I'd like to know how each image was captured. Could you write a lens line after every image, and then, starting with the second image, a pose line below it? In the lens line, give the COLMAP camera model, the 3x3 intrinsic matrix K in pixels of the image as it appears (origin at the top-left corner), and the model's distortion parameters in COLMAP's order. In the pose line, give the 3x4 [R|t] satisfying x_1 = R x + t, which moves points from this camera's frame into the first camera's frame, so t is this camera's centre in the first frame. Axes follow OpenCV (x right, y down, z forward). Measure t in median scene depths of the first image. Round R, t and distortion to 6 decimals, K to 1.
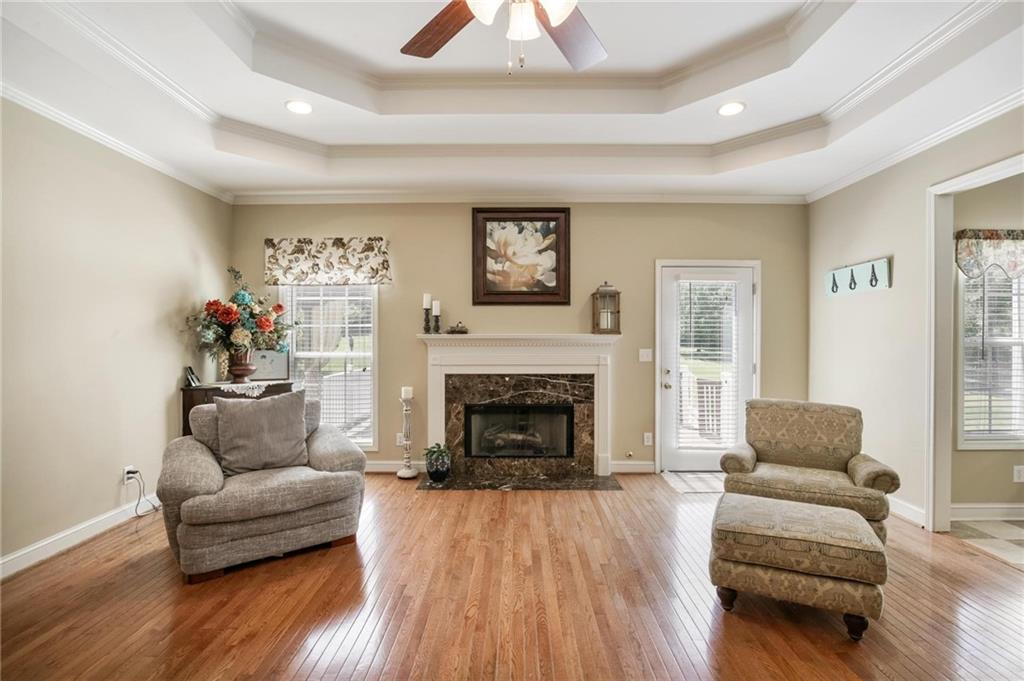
lens RADIAL K [[471.2, 0, 512.6], [0, 471.2, 341.4], [0, 0, 1]] dist [-0.035319, 0.005685]
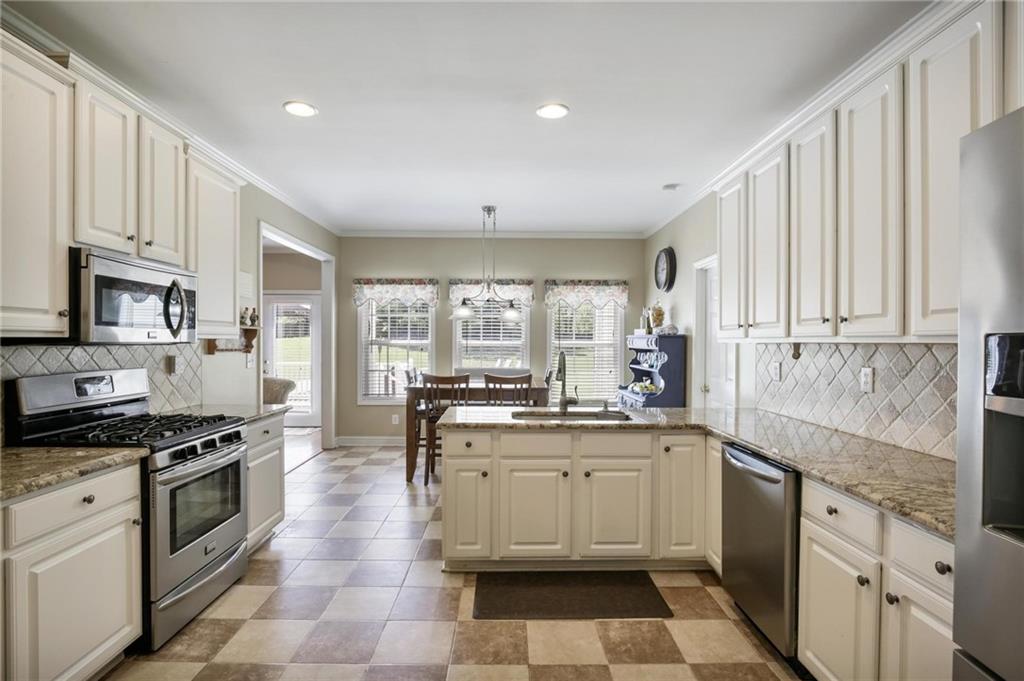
lens RADIAL K [[512.7, 0, 510.8], [0, 512.7, 341.3], [0, 0, 1]] dist [-0.018261, 0.001450]
pose [[0.999852, -0.000492, 0.017194, 1.110827], [0.000591, 0.999983, -0.005741, 0.004324], [-0.017191, 0.005750, 0.999836, -0.689655]]
